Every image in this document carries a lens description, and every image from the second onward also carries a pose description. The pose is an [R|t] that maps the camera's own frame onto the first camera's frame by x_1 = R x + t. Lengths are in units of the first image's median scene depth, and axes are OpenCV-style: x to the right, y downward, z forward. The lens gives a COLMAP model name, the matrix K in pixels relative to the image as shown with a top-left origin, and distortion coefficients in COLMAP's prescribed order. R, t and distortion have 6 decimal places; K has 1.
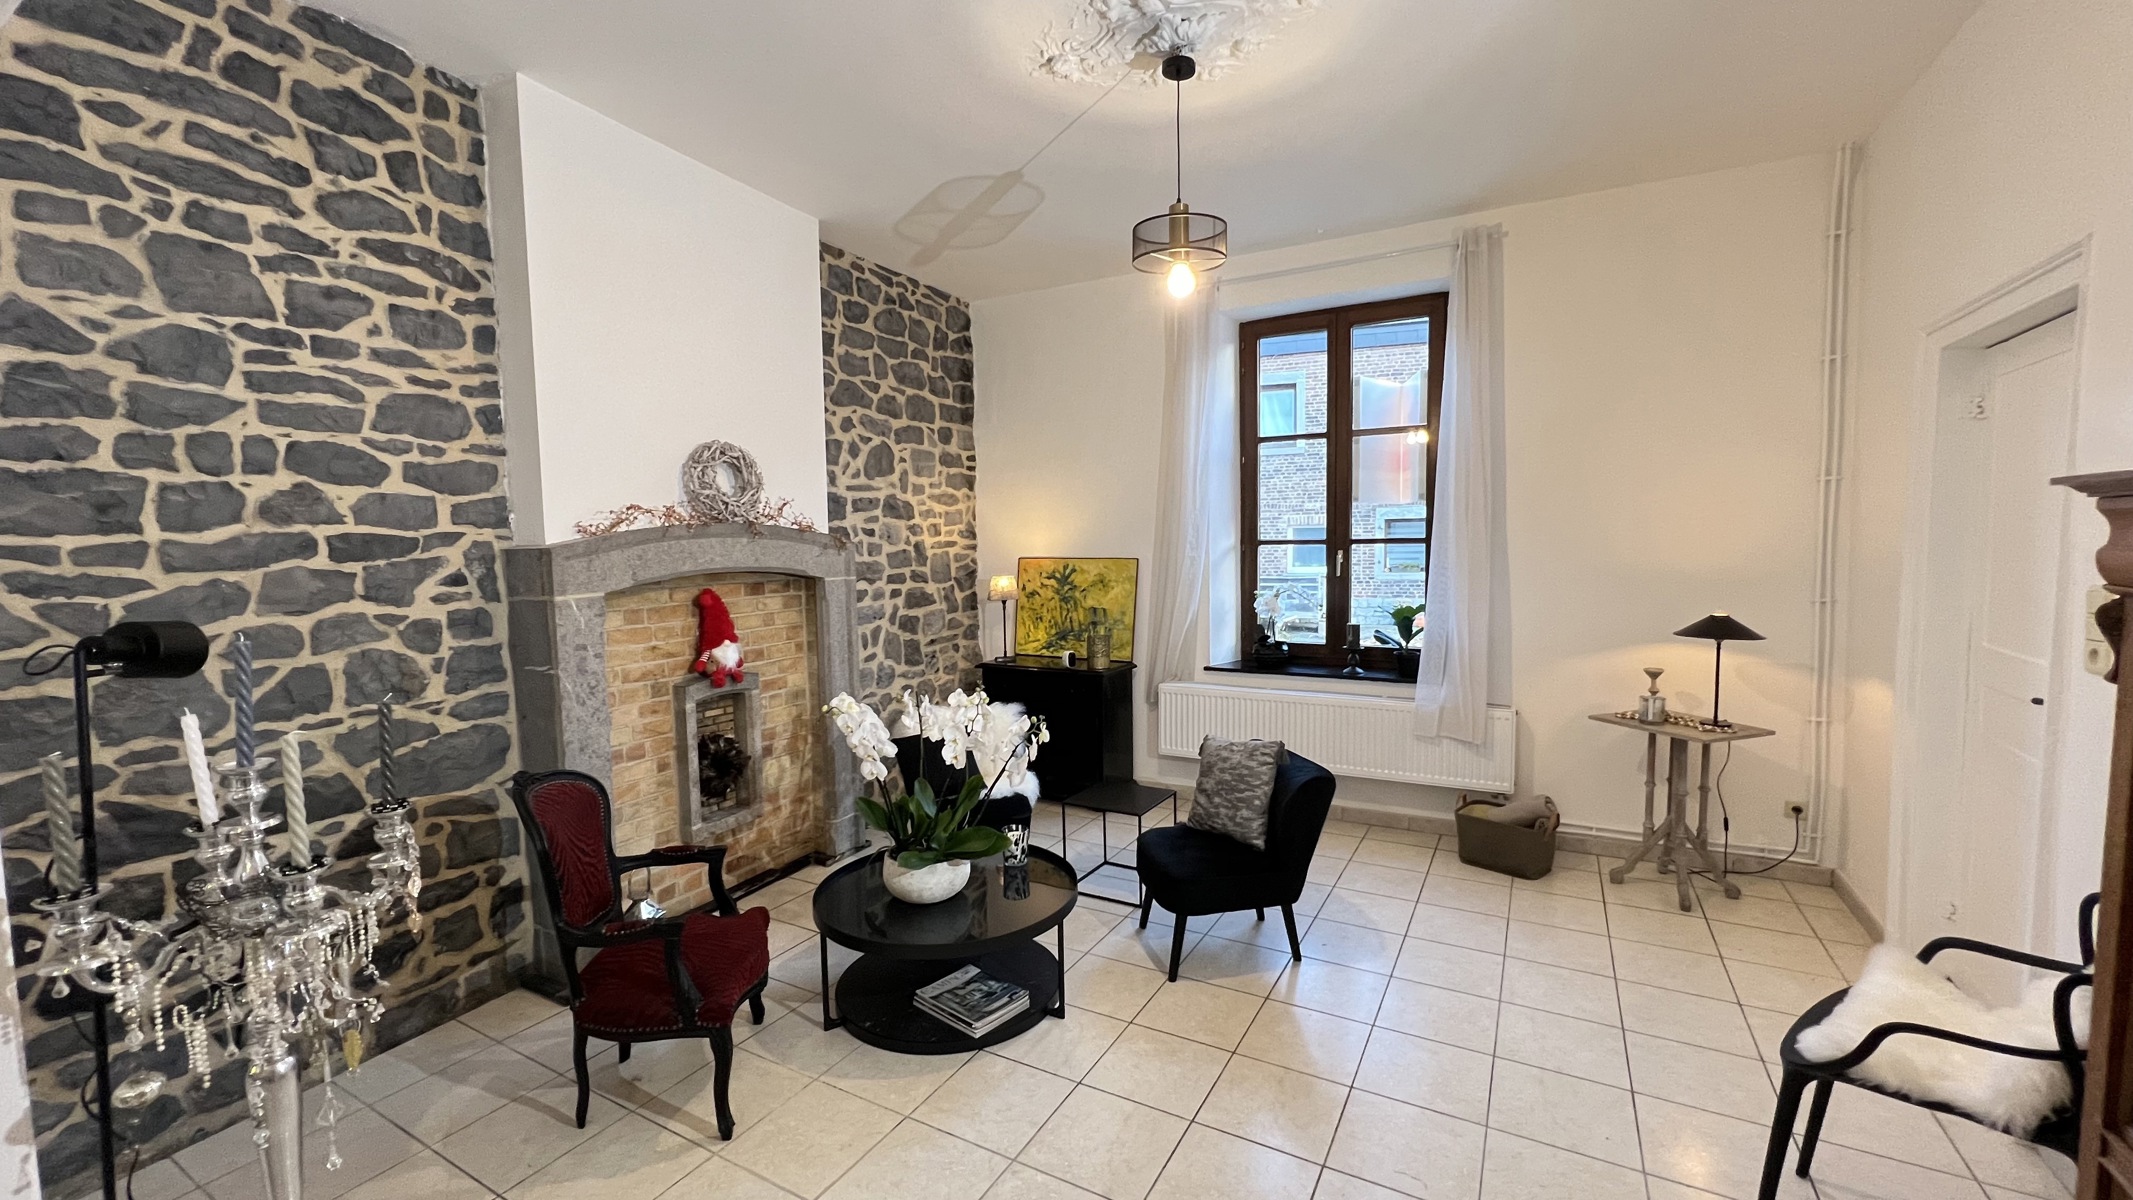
lens RADIAL K [[861.2, 0, 1063.5], [0, 861.2, 601.0], [0, 0, 1]] dist [0.001876, 0.000058]
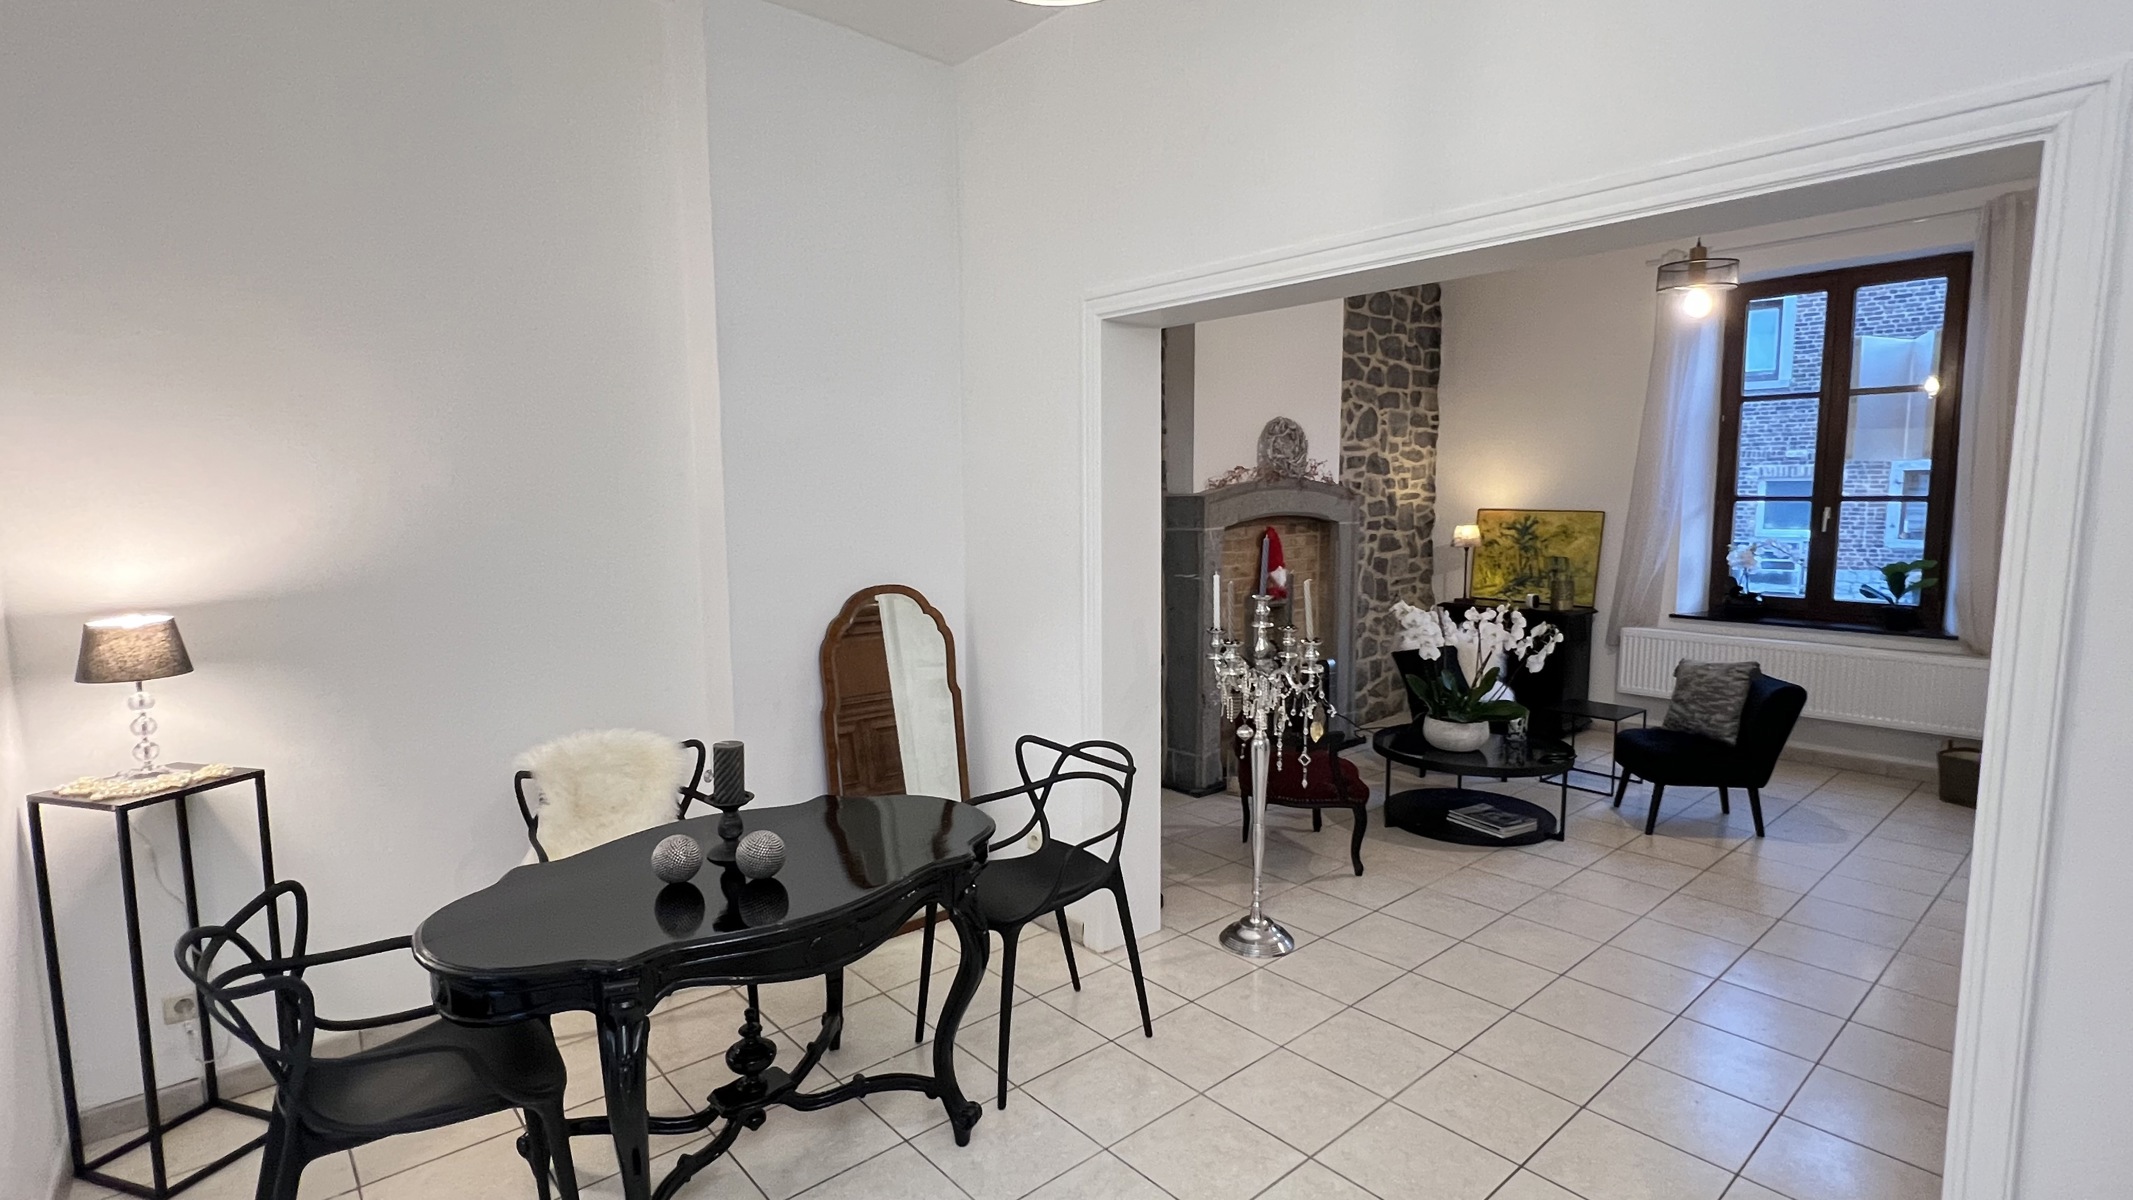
lens RADIAL K [[998.9, 0, 1084.0], [0, 998.9, 603.7], [0, 0, 1]] dist [0.001048, 0.001358]
pose [[0.945086, 0.047508, -0.323350, -0.124419], [-0.033863, 0.998288, 0.047696, 0.029127], [0.325062, -0.034127, 0.945077, -0.414881]]
